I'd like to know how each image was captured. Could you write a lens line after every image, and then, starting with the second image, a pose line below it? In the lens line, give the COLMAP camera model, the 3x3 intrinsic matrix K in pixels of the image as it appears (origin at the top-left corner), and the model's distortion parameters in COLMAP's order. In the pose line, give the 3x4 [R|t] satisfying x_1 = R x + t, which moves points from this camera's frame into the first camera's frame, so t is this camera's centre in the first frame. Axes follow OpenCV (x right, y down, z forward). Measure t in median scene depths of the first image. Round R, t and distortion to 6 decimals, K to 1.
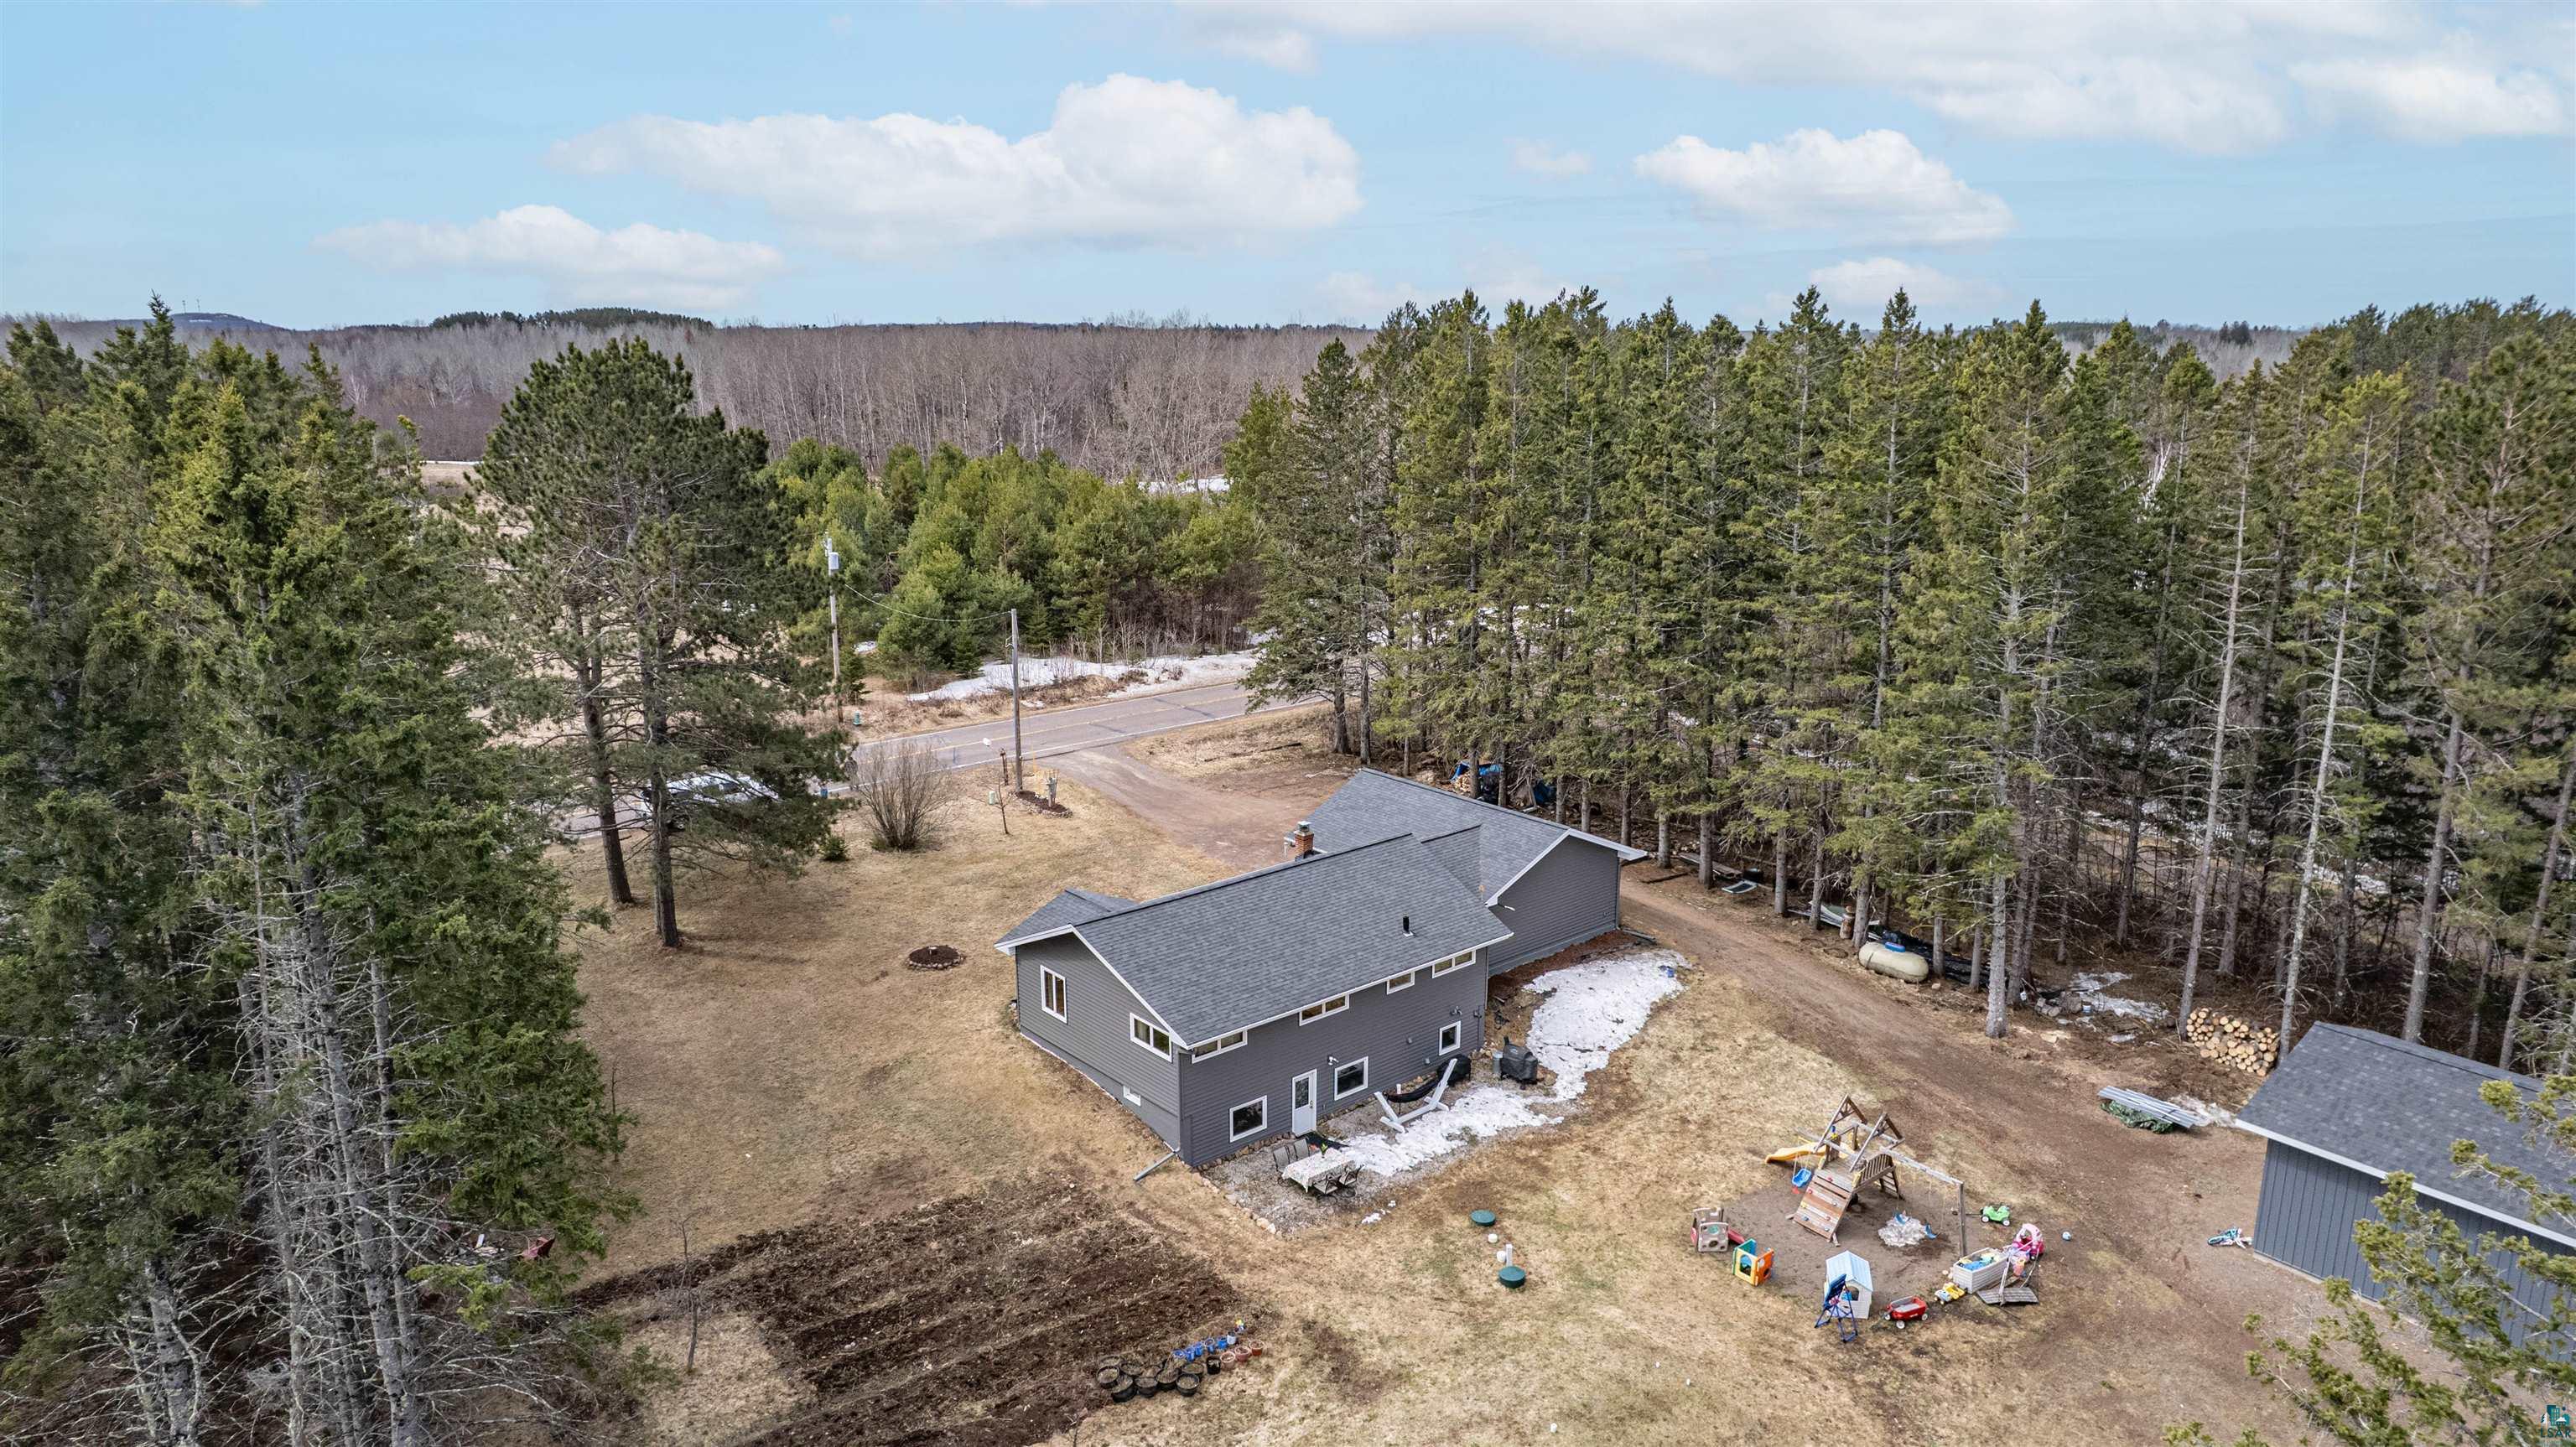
lens RADIAL K [[1659.2, 0, 1288.0], [0, 1659.2, 714.9], [0, 0, 1]] dist [-0.041387, 0.020523]
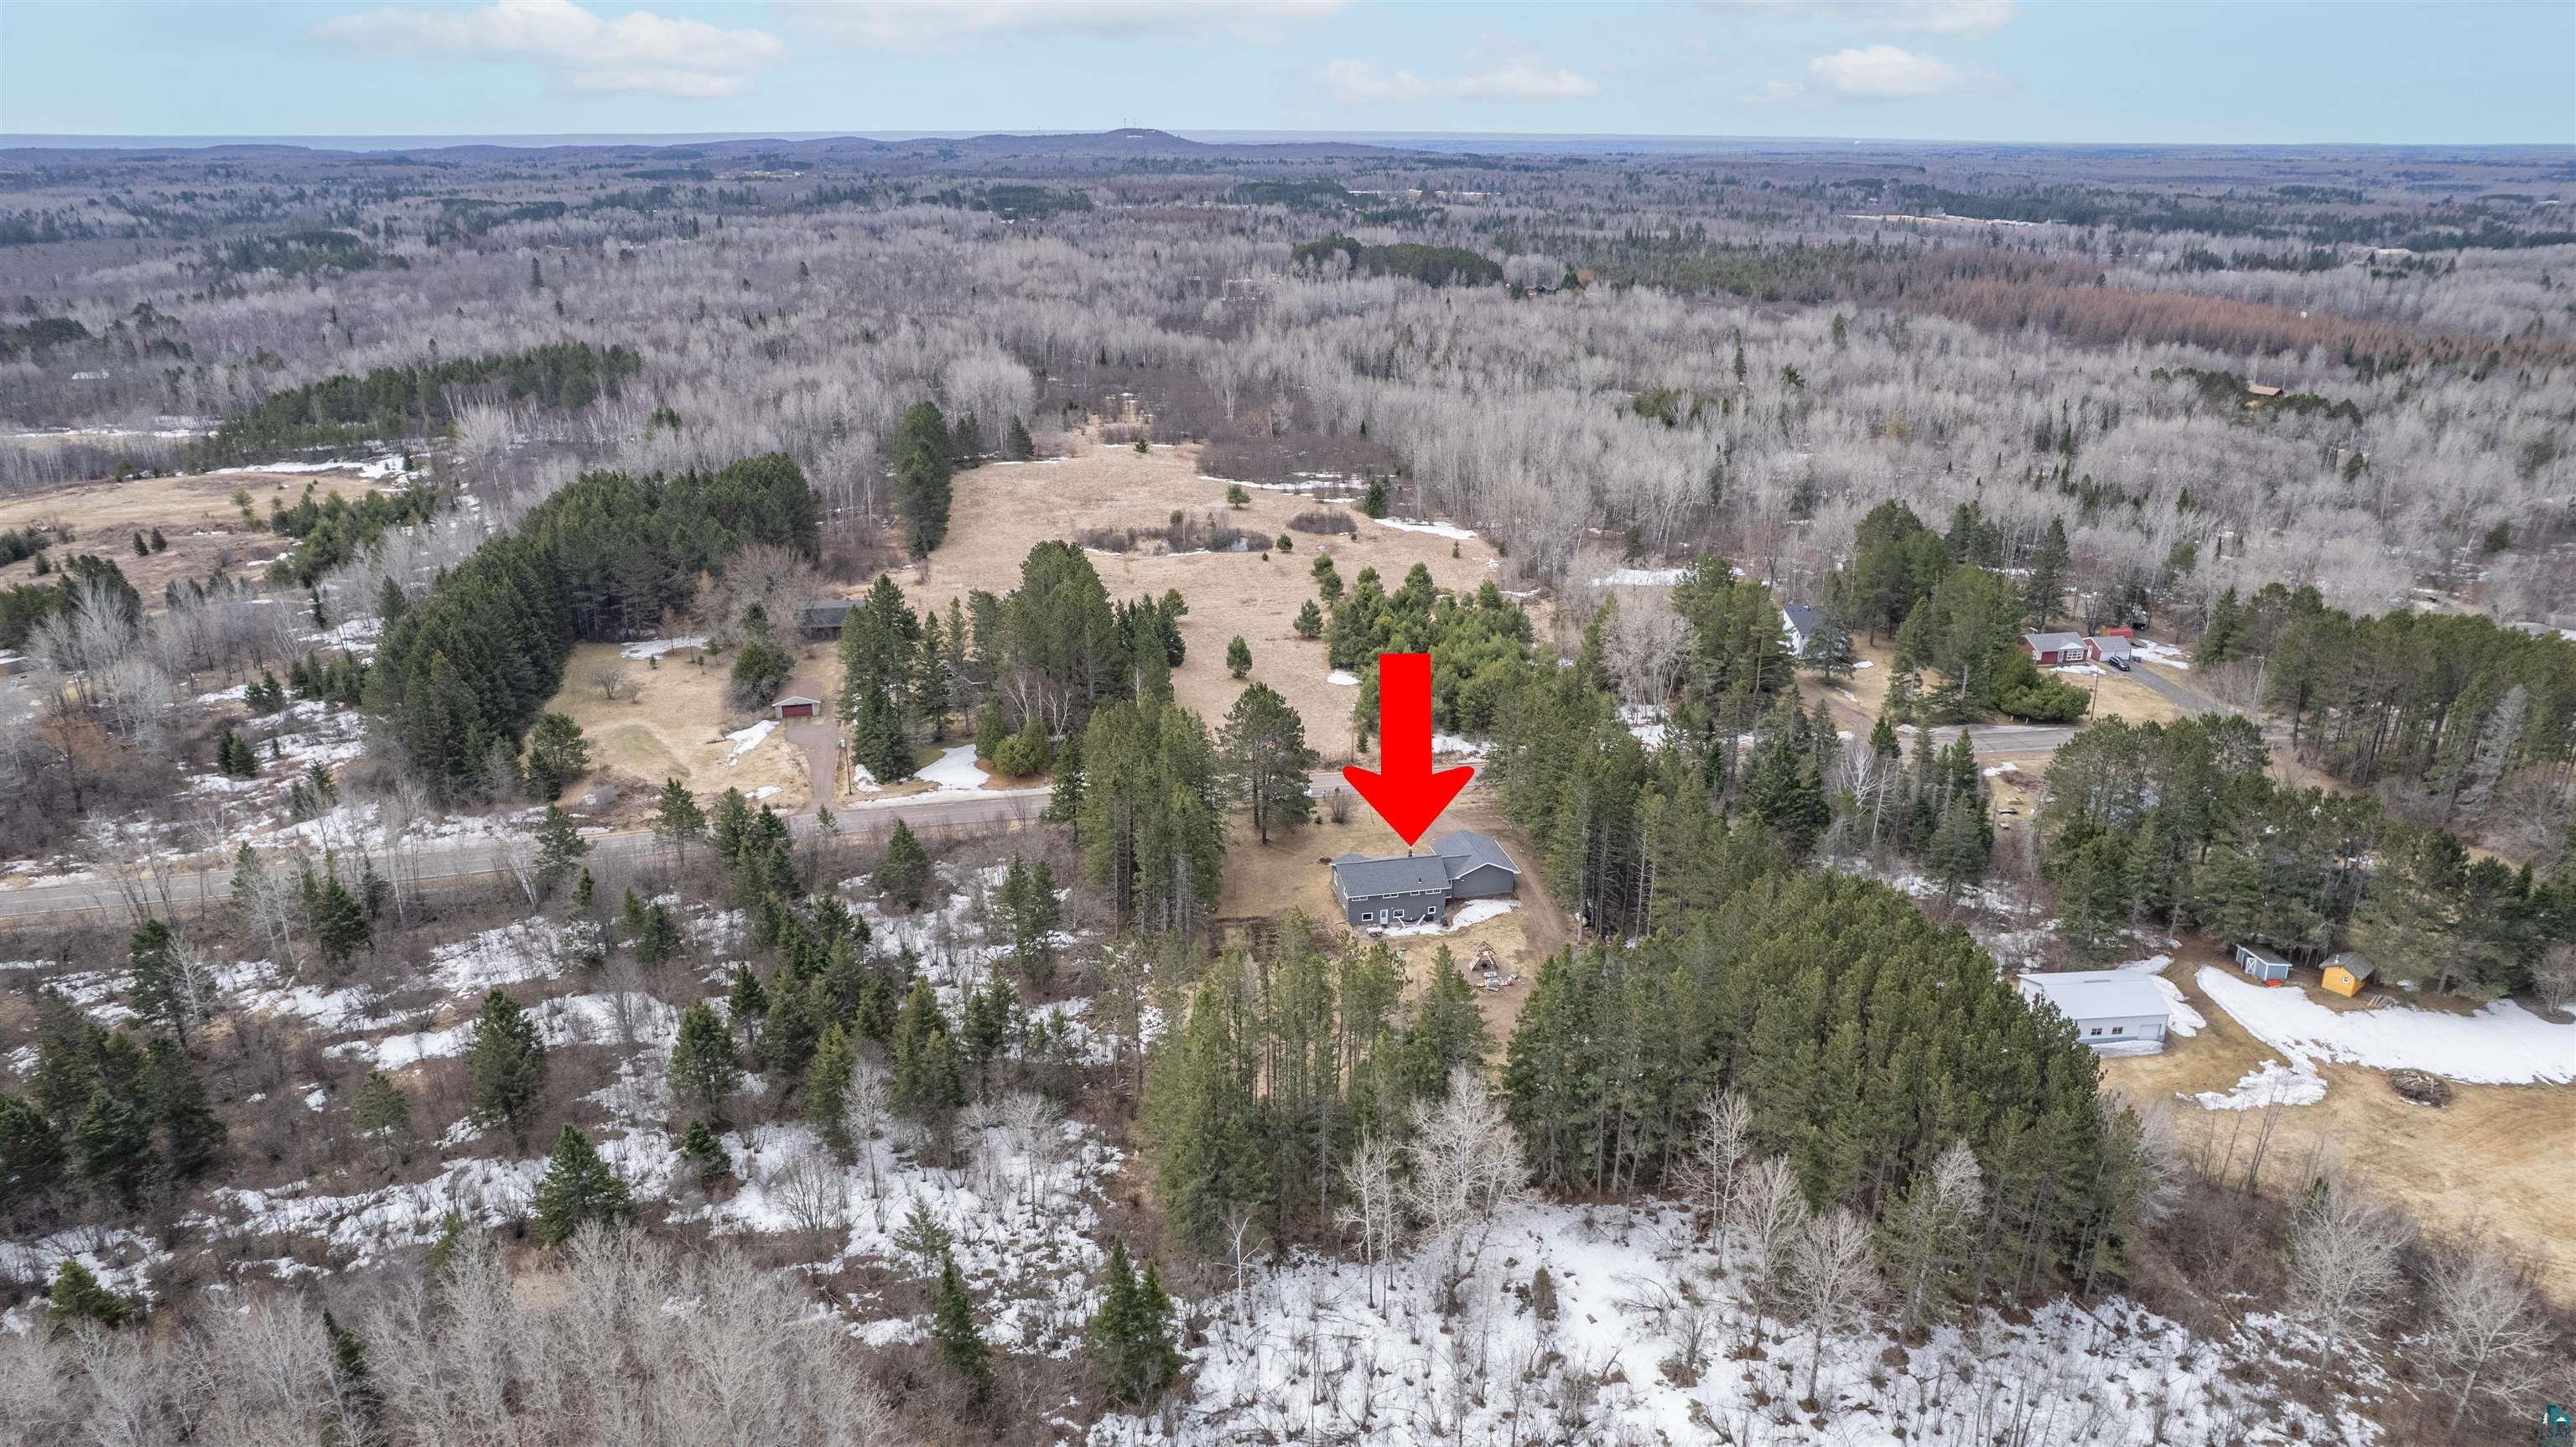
lens RADIAL K [[1659.2, 0, 1290.3], [0, 1659.2, 724.5], [0, 0, 1]] dist [-0.041387, 0.020523]
pose [[0.890278, 0.160543, -0.426182, 1.415940], [-0.113716, 0.984527, 0.133323, -0.726516], [0.440991, -0.070231, 0.894759, -2.634559]]
